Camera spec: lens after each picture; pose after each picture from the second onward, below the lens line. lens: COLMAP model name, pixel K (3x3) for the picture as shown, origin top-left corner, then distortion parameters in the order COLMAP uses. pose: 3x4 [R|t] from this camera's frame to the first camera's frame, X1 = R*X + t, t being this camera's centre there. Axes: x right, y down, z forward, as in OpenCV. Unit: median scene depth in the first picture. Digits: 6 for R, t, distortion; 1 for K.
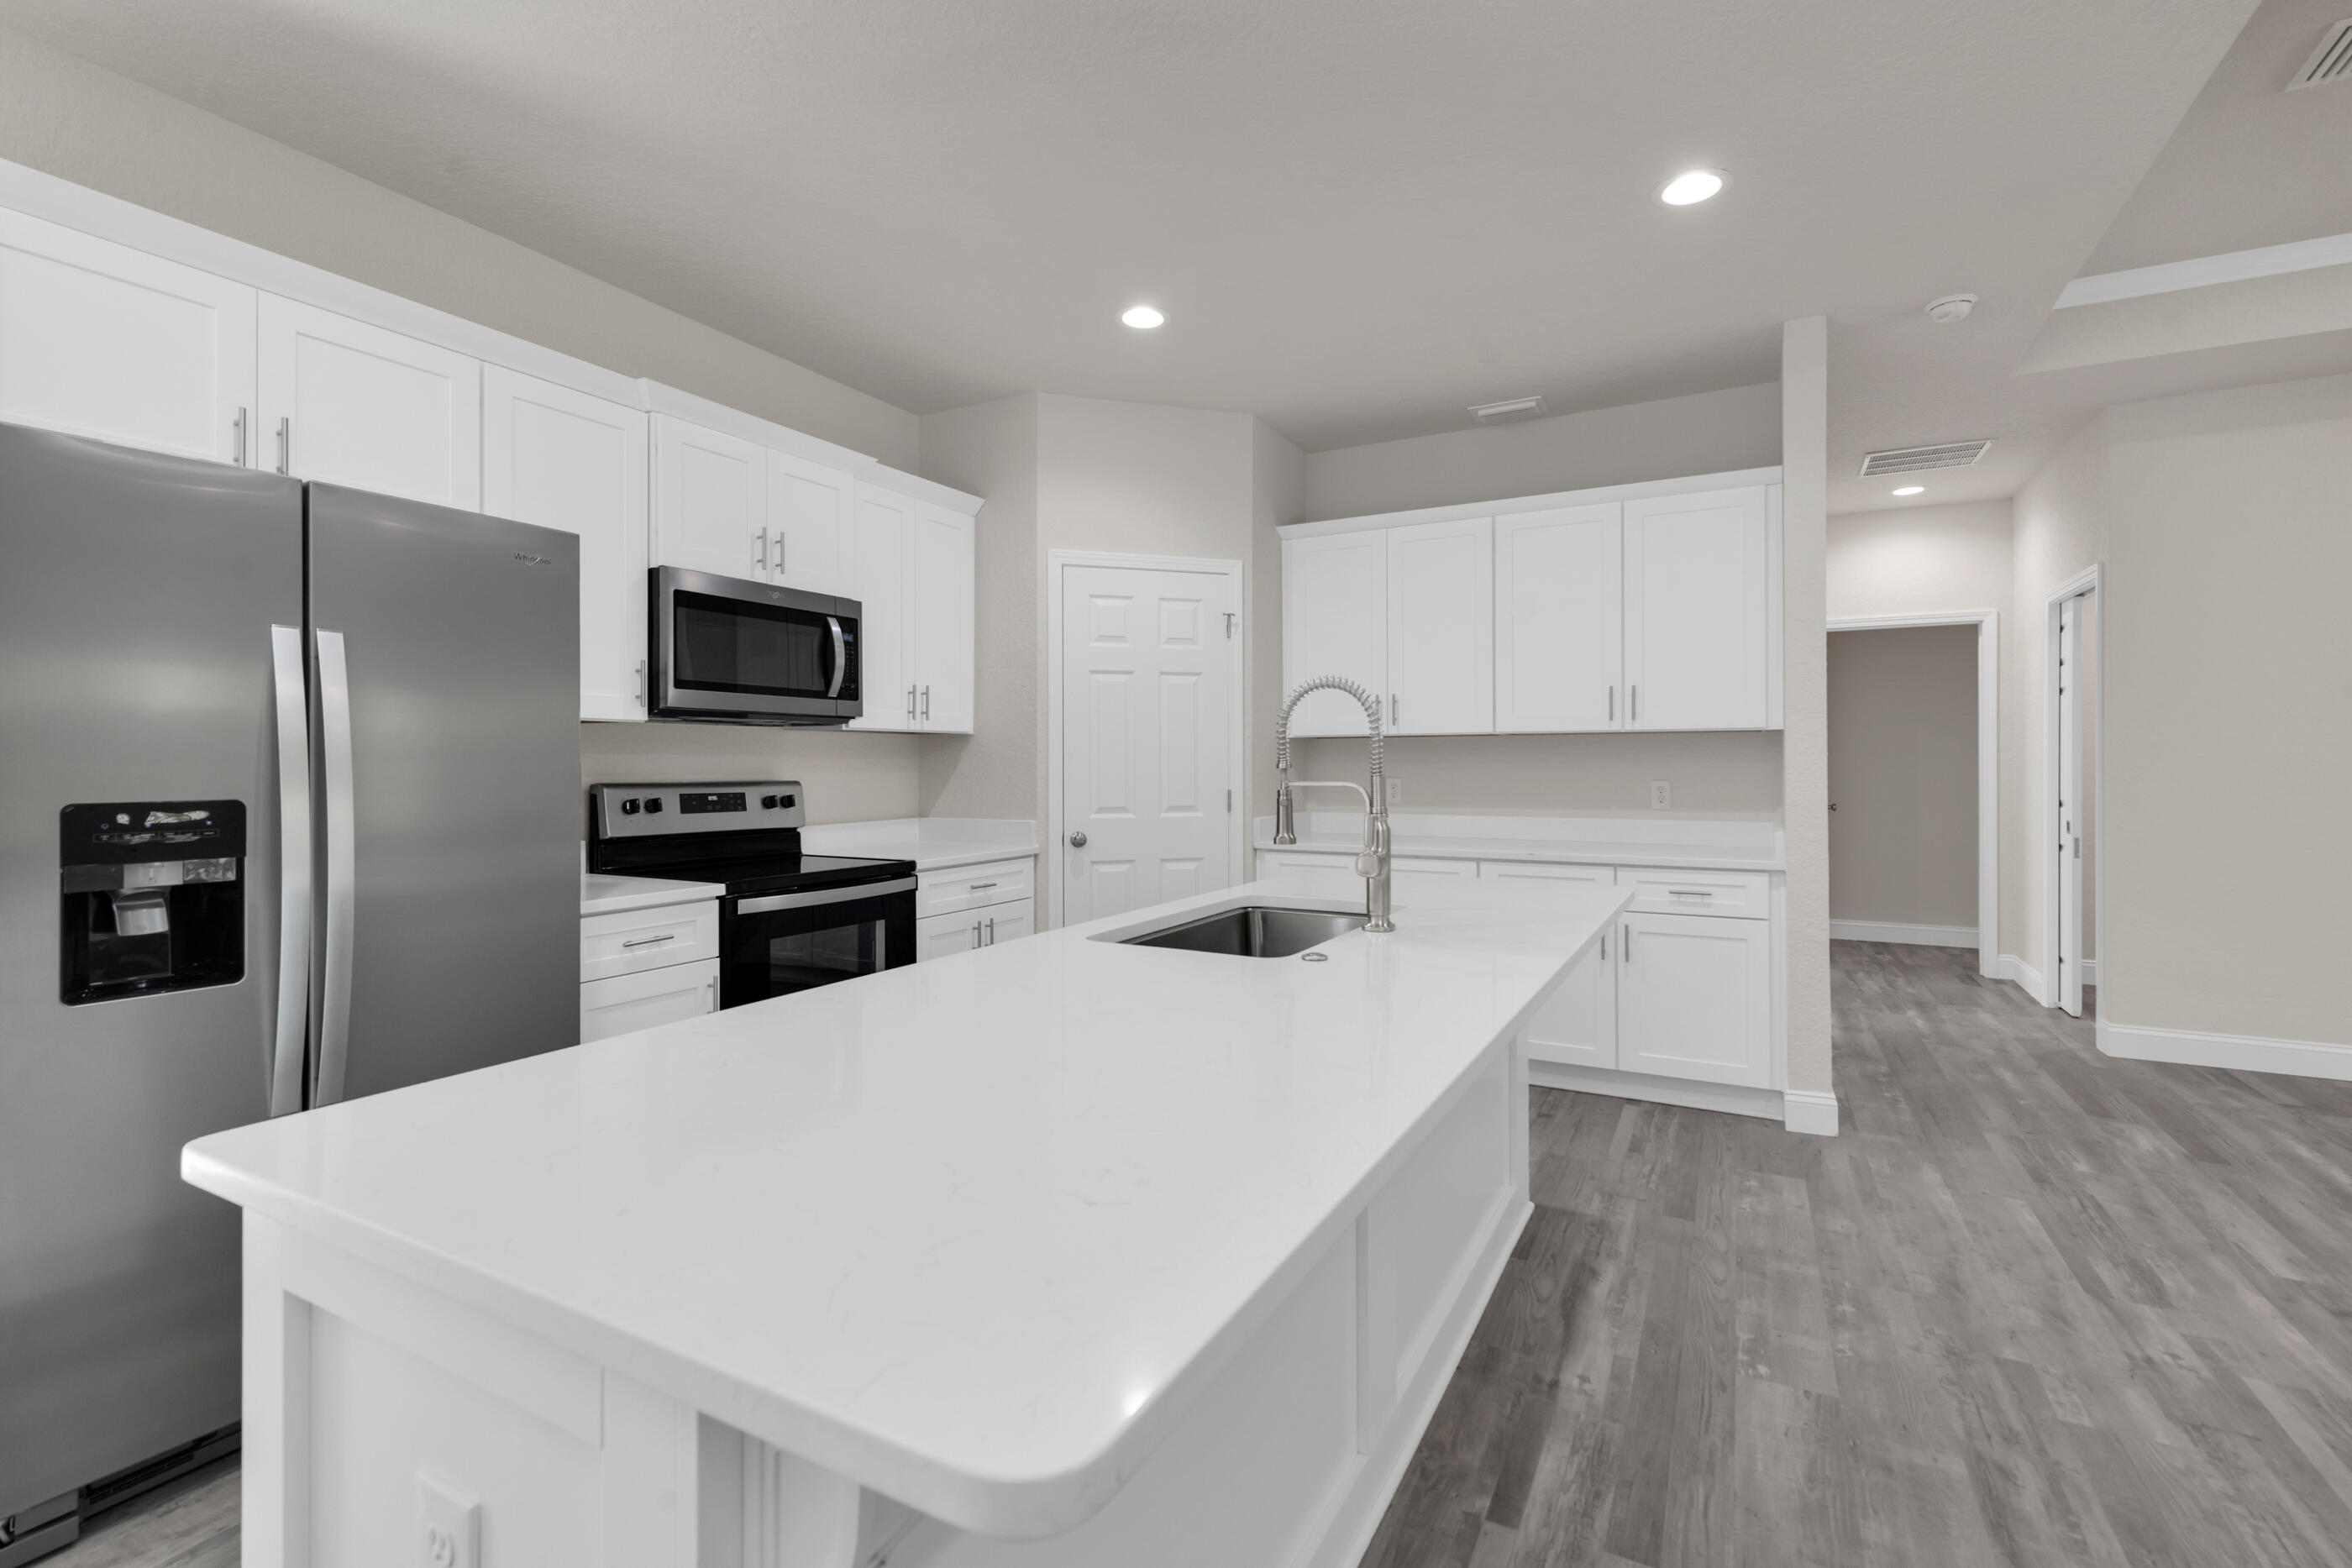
lens RADIAL K [[1039.8, 0, 1183.8], [0, 1039.8, 759.9], [0, 0, 1]] dist [0.013077, -0.002886]
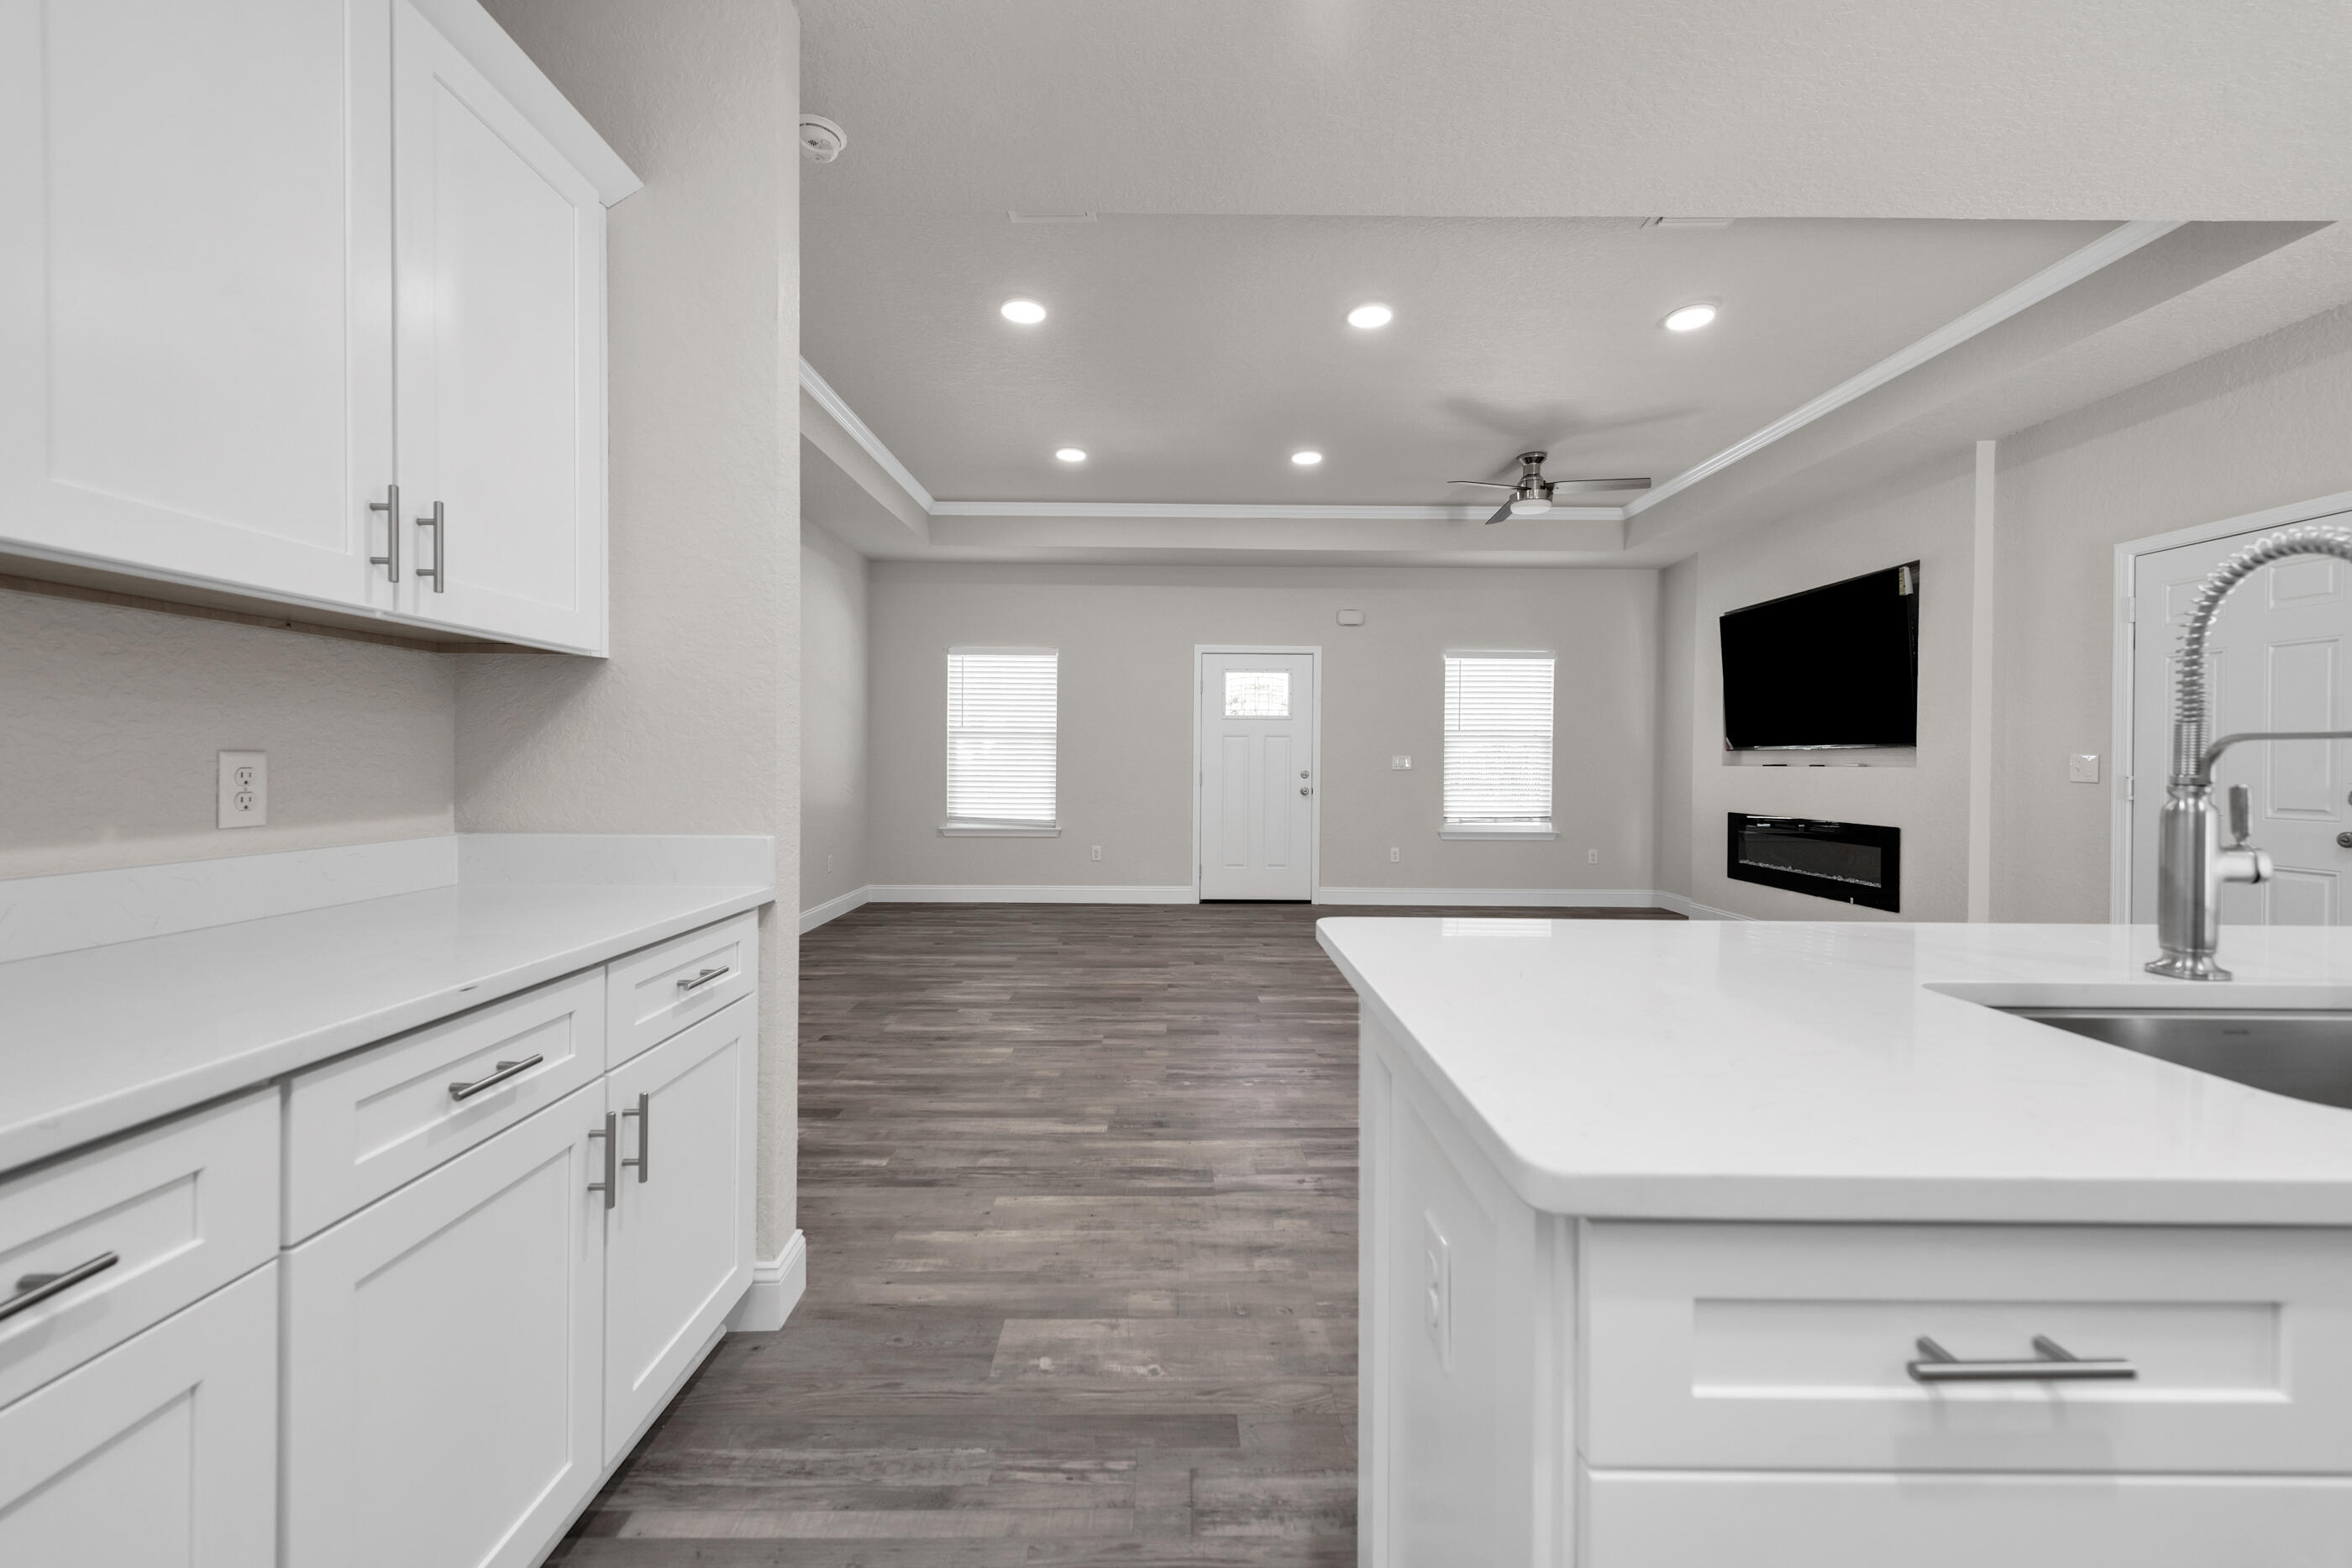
lens RADIAL K [[930.7, 0, 1184.5], [0, 930.7, 765.0], [0, 0, 1]] dist [0.020339, -0.006110]
pose [[-0.485896, -0.007162, 0.873987, -0.007961], [-0.009388, 0.999952, 0.002975, 0.025942], [-0.873966, -0.006759, -0.485940, 1.099443]]
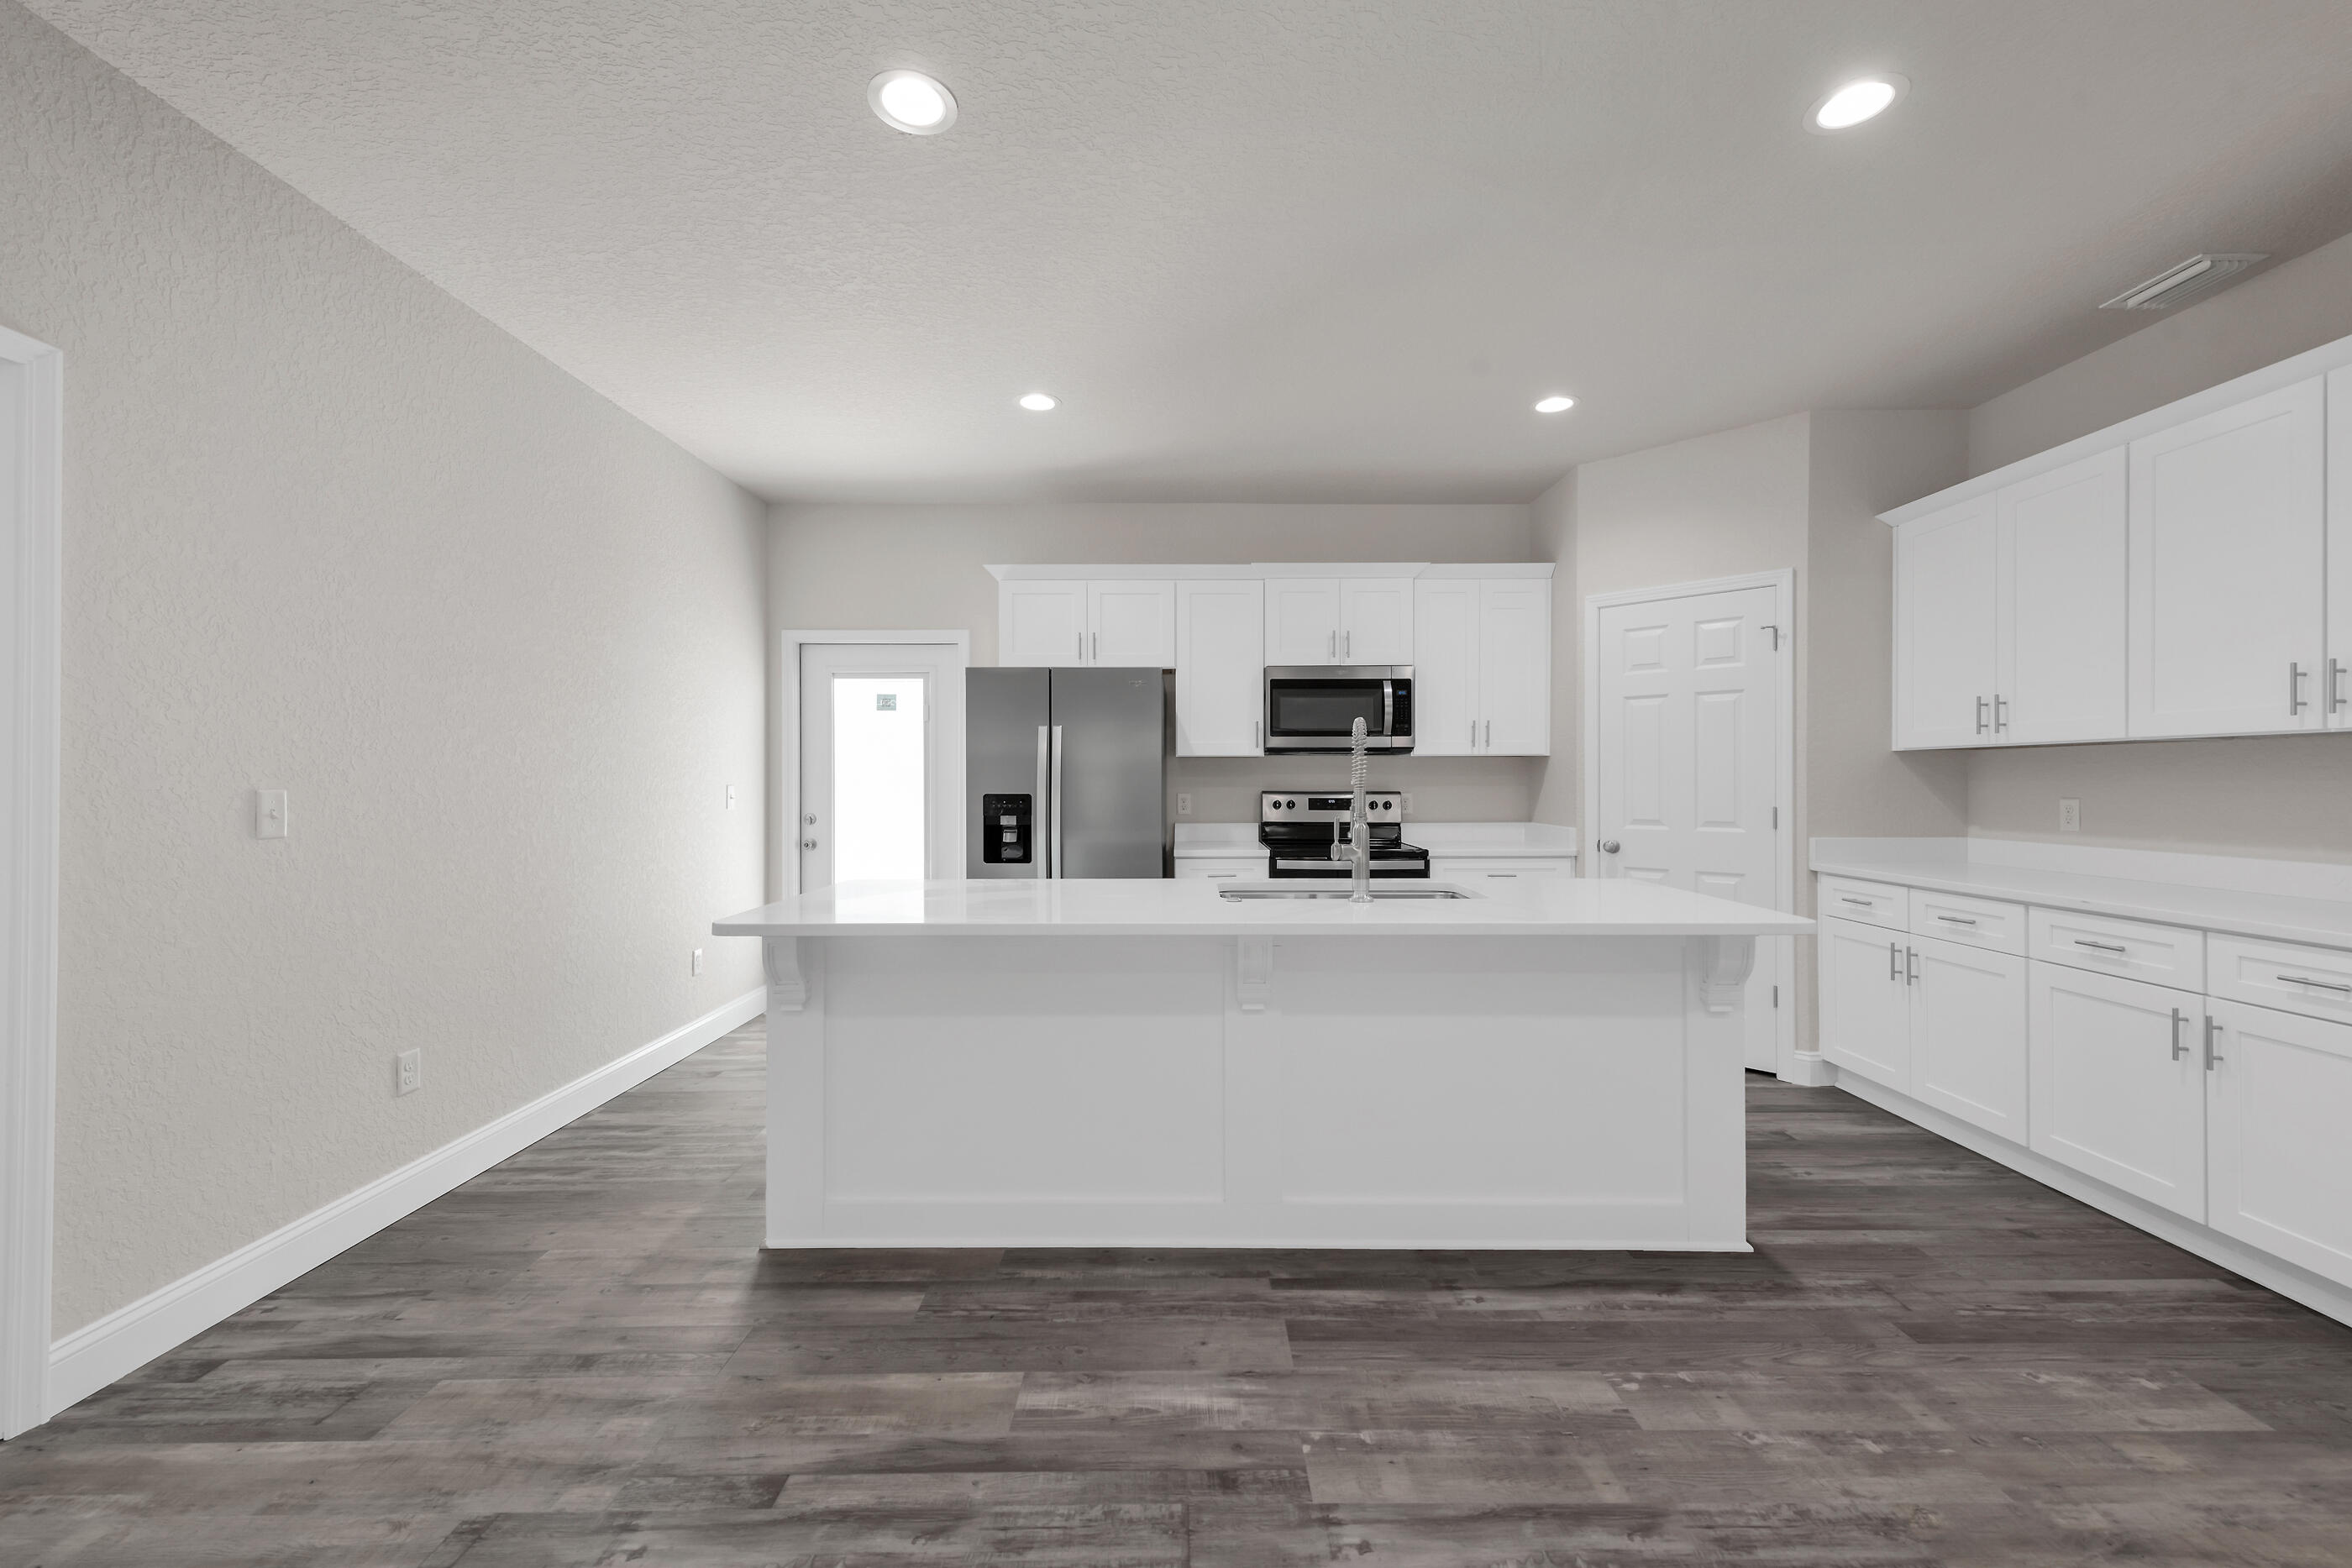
lens RADIAL K [[930.7, 0, 1185.2], [0, 930.7, 776.1], [0, 0, 1]] dist [0.020339, -0.006110]
pose [[0.477930, -0.001771, -0.878396, 0.718669], [0.003988, 0.999992, 0.000154, -0.003058], [0.878389, -0.003577, 0.477933, 0.122871]]
